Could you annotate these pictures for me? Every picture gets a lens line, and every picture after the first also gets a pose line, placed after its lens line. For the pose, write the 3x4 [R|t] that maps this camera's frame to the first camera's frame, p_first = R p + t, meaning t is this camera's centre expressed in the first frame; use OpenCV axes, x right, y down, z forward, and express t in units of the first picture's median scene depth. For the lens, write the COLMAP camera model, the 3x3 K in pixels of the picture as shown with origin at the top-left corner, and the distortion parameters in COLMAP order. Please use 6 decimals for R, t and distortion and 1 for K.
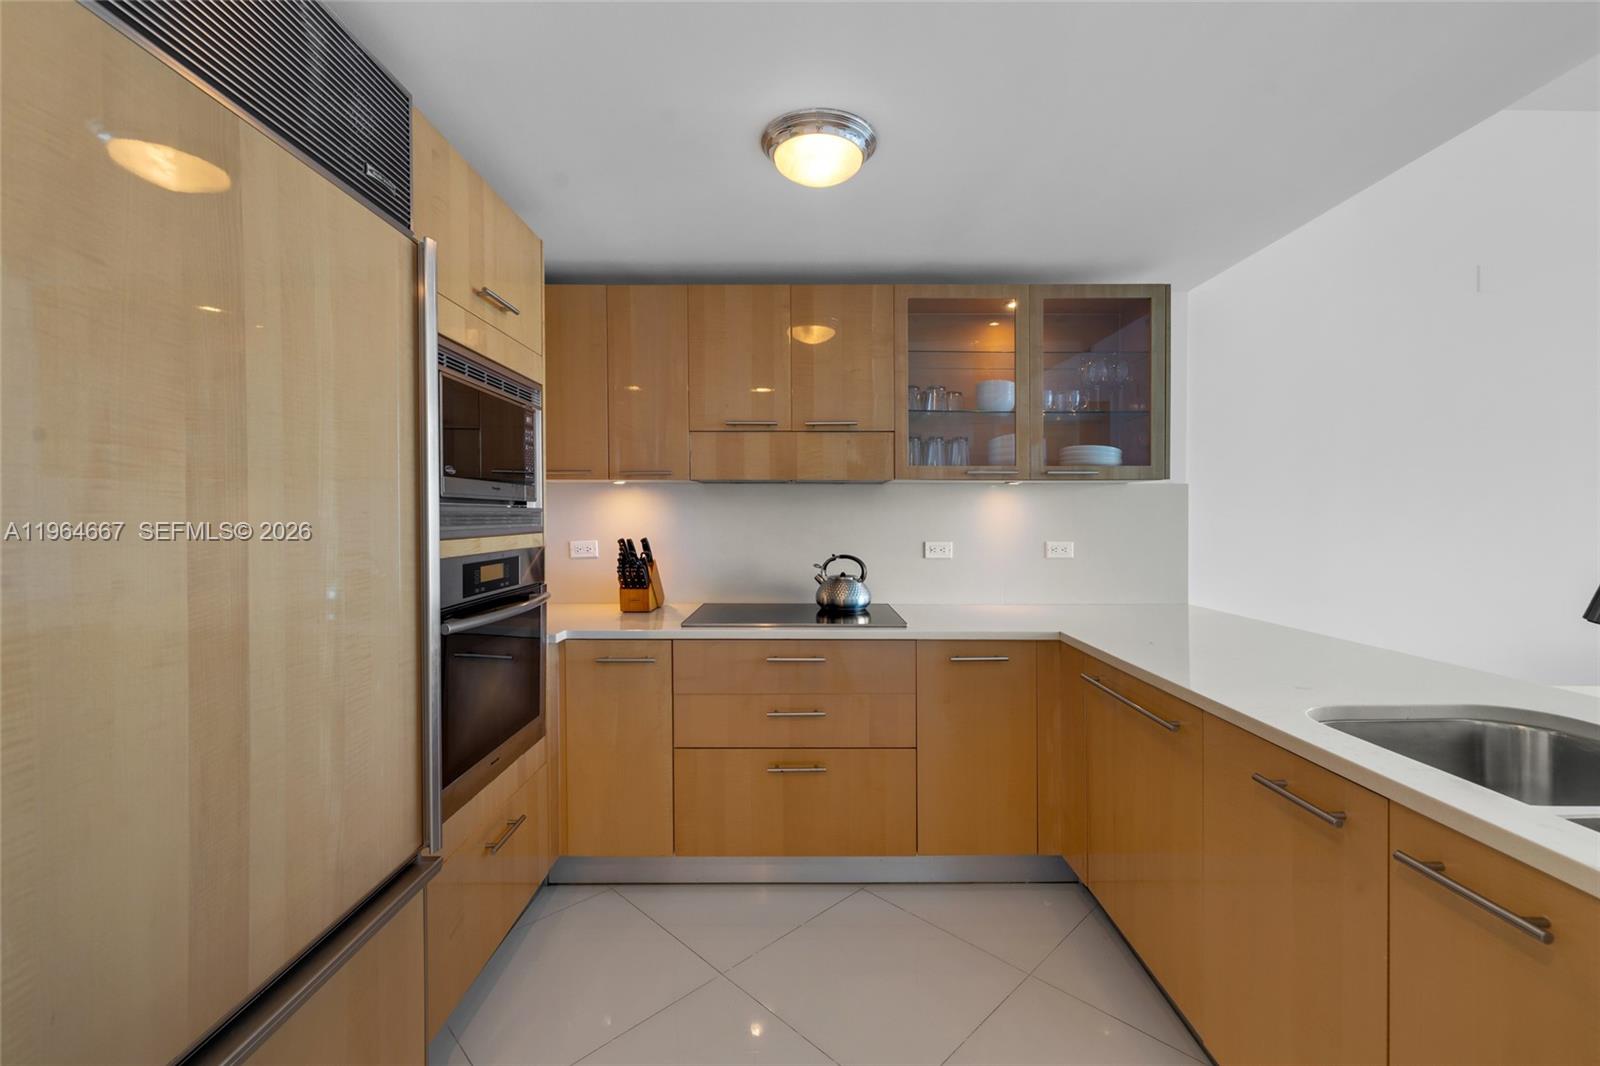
lens RADIAL K [[681.3, 0, 796.7], [0, 681.3, 526.1], [0, 0, 1]] dist [0.008556, -0.001466]
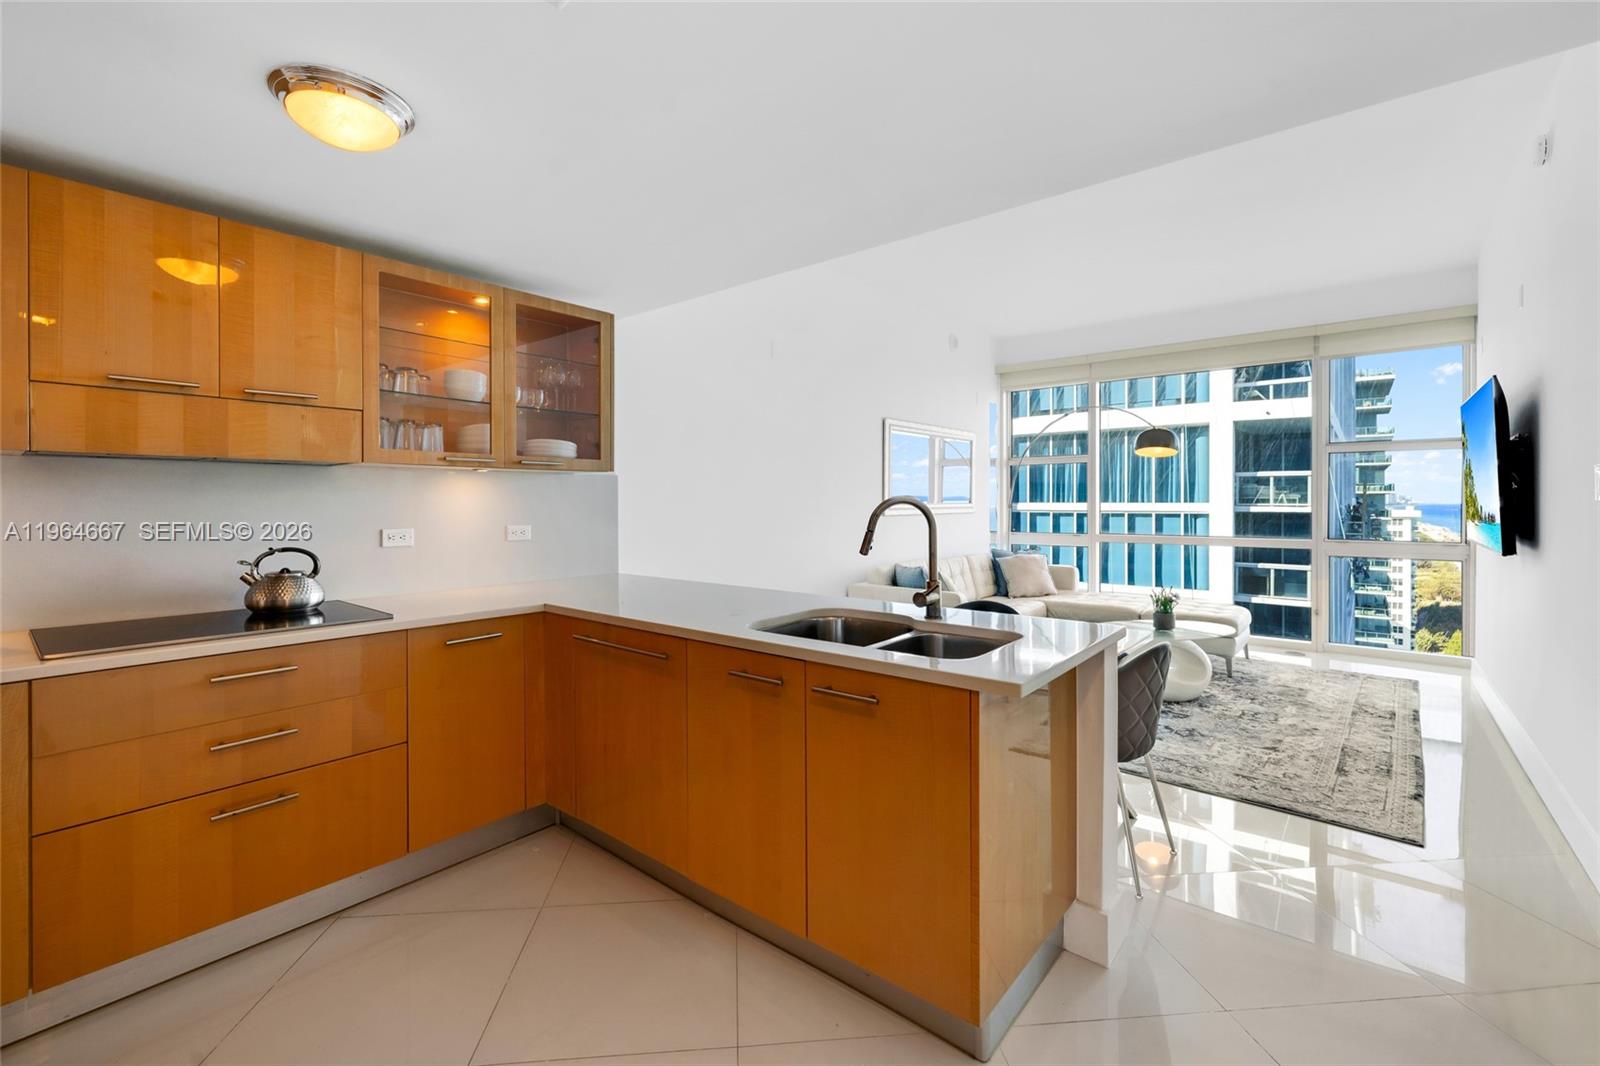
lens RADIAL K [[681.3, 0, 789.0], [0, 681.3, 503.0], [0, 0, 1]] dist [0.008556, -0.001466]
pose [[0.651859, -0.003469, 0.758332, -0.181894], [0.014874, 0.999856, -0.008212, 0.002999], [-0.758194, 0.016632, 0.651817, -0.041146]]
